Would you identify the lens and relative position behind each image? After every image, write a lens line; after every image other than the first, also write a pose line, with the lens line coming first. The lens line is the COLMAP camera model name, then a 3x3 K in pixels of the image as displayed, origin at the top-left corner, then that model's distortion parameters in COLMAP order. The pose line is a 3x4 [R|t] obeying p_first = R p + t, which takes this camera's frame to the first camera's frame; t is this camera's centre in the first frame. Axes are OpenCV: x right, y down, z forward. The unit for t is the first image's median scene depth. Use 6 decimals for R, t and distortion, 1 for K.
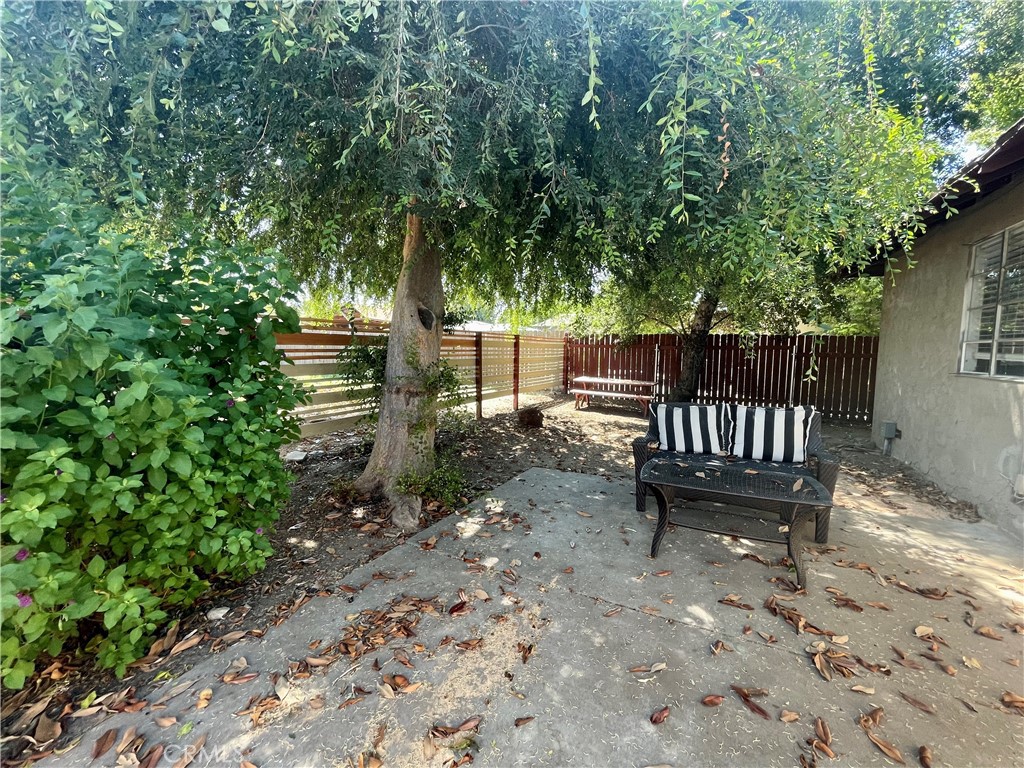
lens RADIAL K [[417.3, 0, 514.3], [0, 417.3, 386.2], [0, 0, 1]] dist [-0.001059, 0.000758]
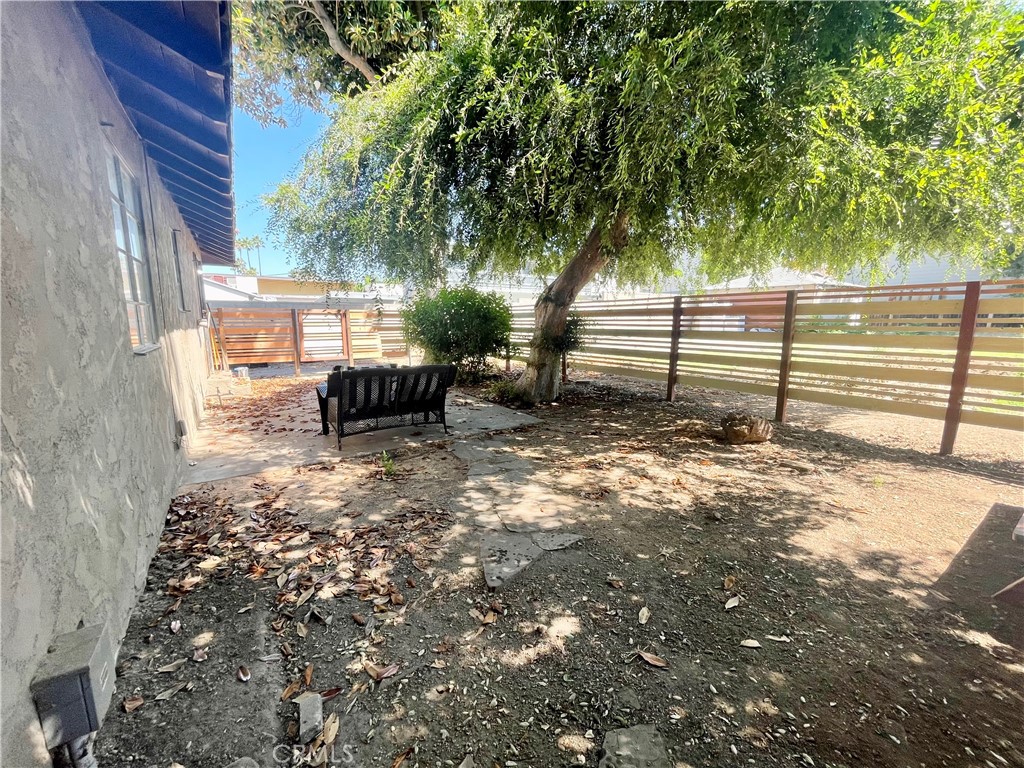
lens RADIAL K [[417.3, 0, 514.3], [0, 417.3, 386.2], [0, 0, 1]] dist [-0.001059, 0.000758]
pose [[-0.476671, 0.136519, -0.868417, 1.256564], [-0.076167, 0.977739, 0.195512, -0.141061], [0.875776, 0.159340, -0.455662, 1.672398]]
